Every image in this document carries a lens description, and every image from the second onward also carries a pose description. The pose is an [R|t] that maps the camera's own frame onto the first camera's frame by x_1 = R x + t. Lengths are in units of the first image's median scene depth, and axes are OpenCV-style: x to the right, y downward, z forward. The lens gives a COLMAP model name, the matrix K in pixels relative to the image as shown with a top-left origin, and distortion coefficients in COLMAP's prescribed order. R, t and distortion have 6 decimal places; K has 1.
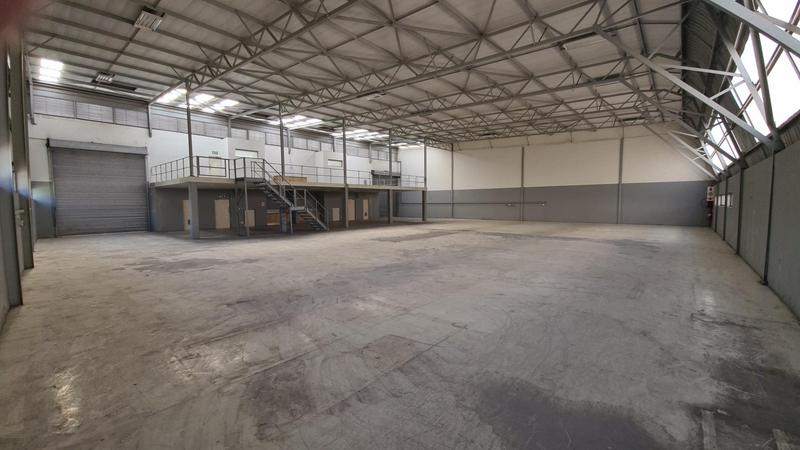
lens RADIAL K [[323.0, 0, 396.2], [0, 323.0, 227.2], [0, 0, 1]] dist [0.007785, -0.008396]
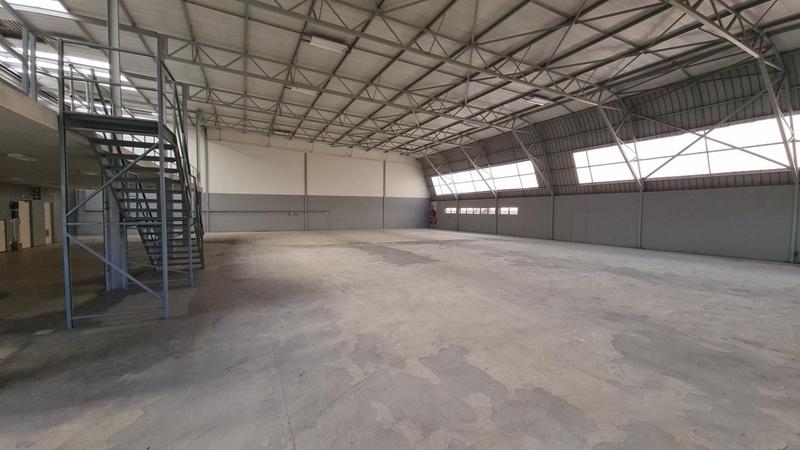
lens RADIAL K [[323.0, 0, 401.7], [0, 323.0, 225.1], [0, 0, 1]] dist [0.007785, -0.008396]
pose [[0.383833, -0.032678, 0.922824, -0.857967], [0.066182, 0.997777, 0.007805, -0.055956], [-0.921028, 0.058079, 0.385142, 0.869369]]
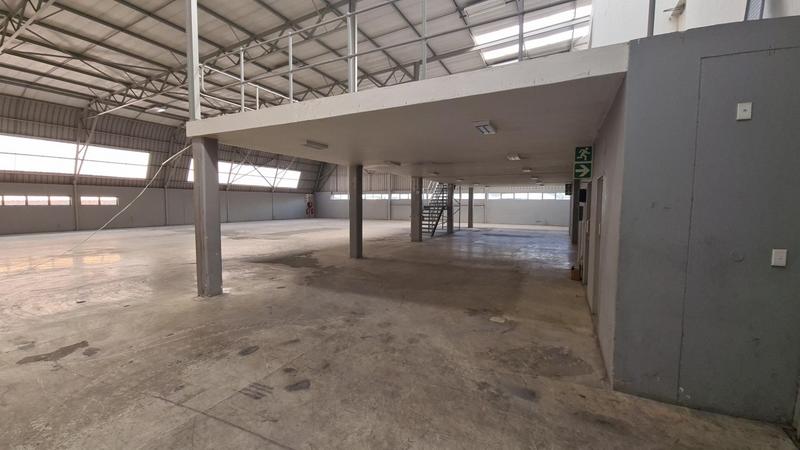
lens RADIAL K [[323.0, 0, 393.3], [0, 323.0, 222.7], [0, 0, 1]] dist [0.007785, -0.008396]
pose [[-0.968093, 0.014856, -0.250152, 0.075421], [-0.020065, 0.990441, 0.136473, -0.215302], [0.249788, 0.137138, -0.958540, 2.843370]]
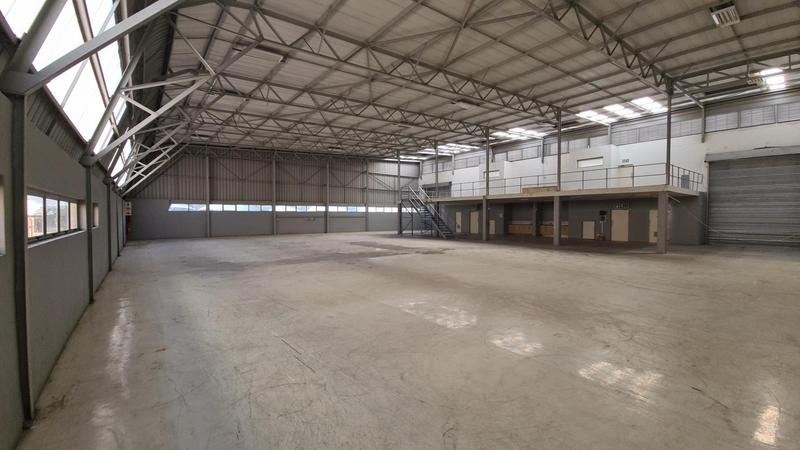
lens RADIAL K [[323.0, 0, 399.8], [0, 323.0, 217.4], [0, 0, 1]] dist [0.007785, -0.008396]
pose [[-0.173221, 0.015375, -0.984763, 1.485956], [-0.074941, 0.996774, 0.028745, -0.138610], [0.982028, 0.078779, -0.171510, 1.643843]]
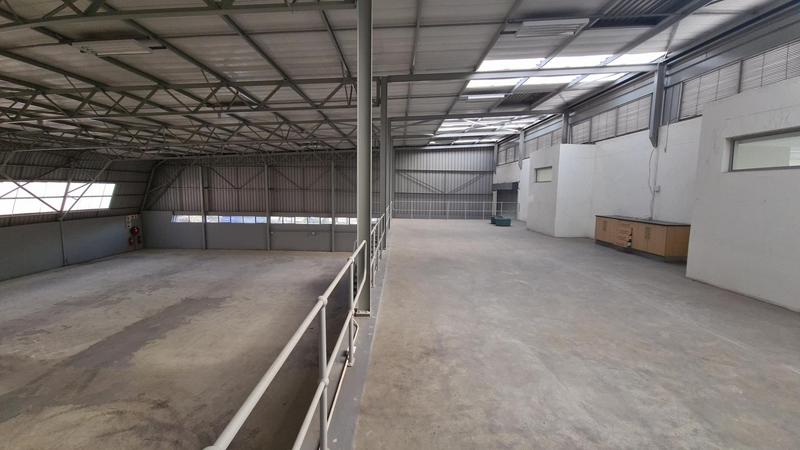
lens RADIAL K [[323.0, 0, 395.5], [0, 323.0, 224.9], [0, 0, 1]] dist [0.007785, -0.008396]
pose [[-0.750199, 0.069678, -0.657530, 0.168792], [-0.057367, 0.983823, 0.169707, -0.411746], [0.658719, 0.165035, -0.734066, 2.323139]]
